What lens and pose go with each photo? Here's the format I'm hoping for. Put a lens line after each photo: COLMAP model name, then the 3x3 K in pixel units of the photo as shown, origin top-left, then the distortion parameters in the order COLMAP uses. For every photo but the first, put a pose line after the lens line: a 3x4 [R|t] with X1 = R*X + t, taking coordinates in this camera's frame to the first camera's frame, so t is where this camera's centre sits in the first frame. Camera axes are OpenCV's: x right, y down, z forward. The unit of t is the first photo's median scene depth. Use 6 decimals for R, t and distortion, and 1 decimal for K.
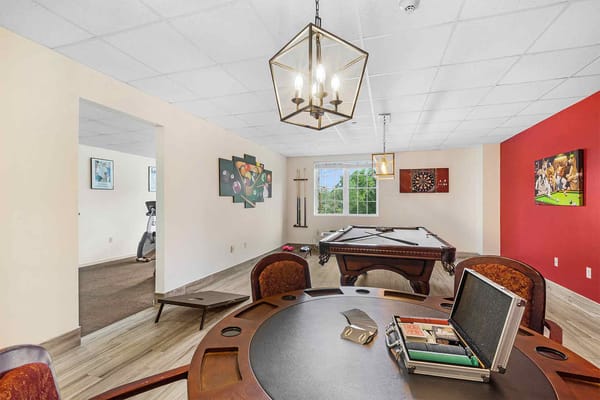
lens RADIAL K [[274.8, 0, 298.4], [0, 274.8, 201.8], [0, 0, 1]] dist [0.003816, 0.000262]
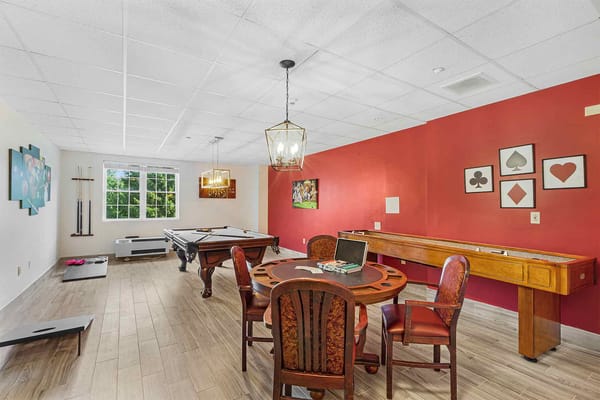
lens RADIAL K [[274.8, 0, 299.6], [0, 274.8, 200.8], [0, 0, 1]] dist [0.003816, 0.000262]
pose [[0.627359, 0.011011, 0.778652, -0.340248], [-0.003749, 0.999931, -0.011120, -0.012485], [-0.778721, 0.004057, 0.627357, -0.059973]]
